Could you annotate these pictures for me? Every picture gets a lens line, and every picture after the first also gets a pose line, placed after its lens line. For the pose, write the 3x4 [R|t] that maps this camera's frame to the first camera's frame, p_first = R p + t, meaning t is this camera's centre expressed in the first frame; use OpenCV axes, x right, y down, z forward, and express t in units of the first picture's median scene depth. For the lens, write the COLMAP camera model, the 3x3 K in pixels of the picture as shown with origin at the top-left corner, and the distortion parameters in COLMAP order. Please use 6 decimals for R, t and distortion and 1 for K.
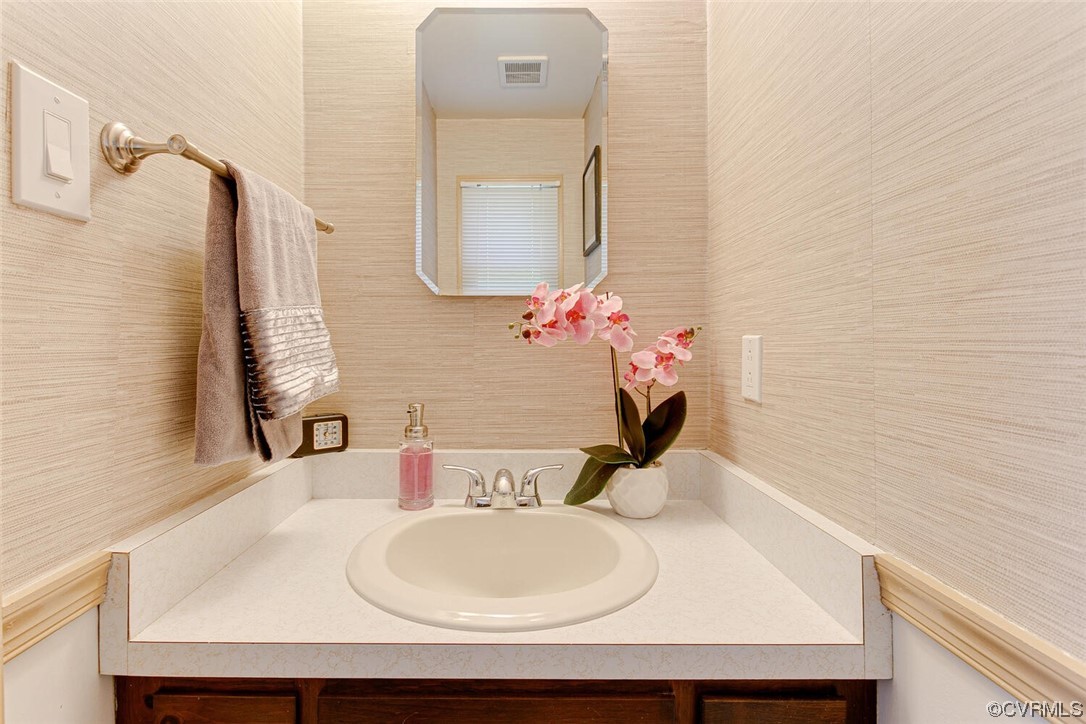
lens RADIAL K [[523.8, 0, 523.6], [0, 523.8, 342.0], [0, 0, 1]] dist [-0.004149, -0.000265]
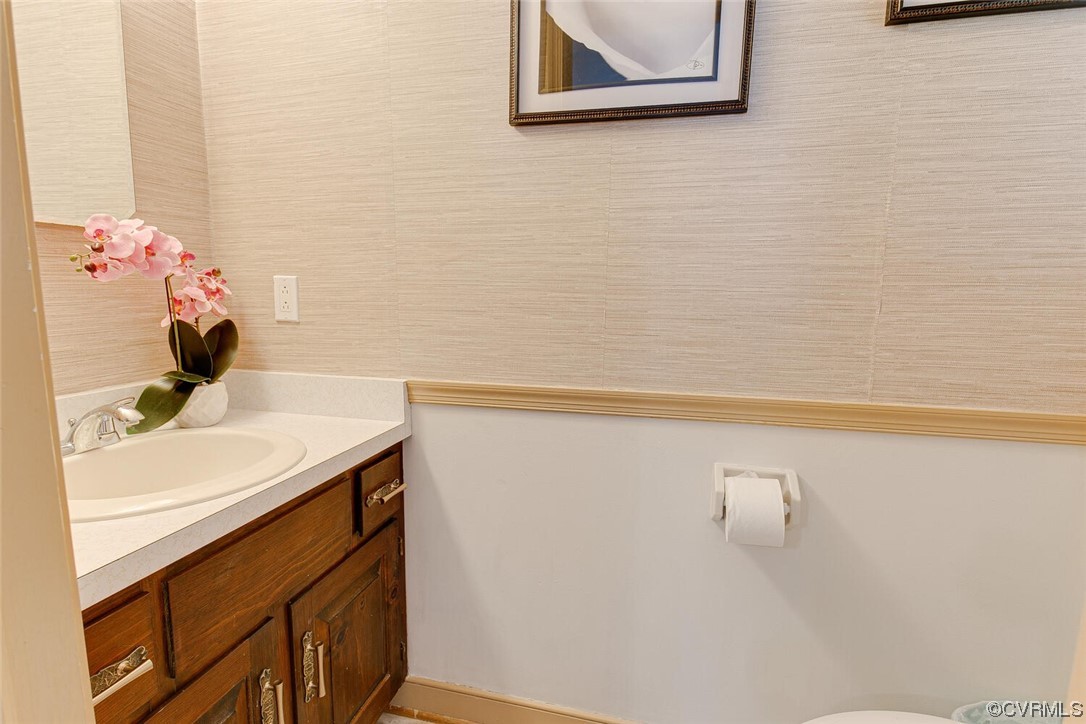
lens RADIAL K [[520.0, 0, 543.0], [0, 520.0, 362.0], [0, 0, 1]] dist [-0.000696, -0.000623]
pose [[0.246113, -0.130791, 0.960376, -0.743548], [-0.007468, 0.990568, 0.136817, 0.020246], [-0.969212, -0.040844, 0.242815, -0.036810]]
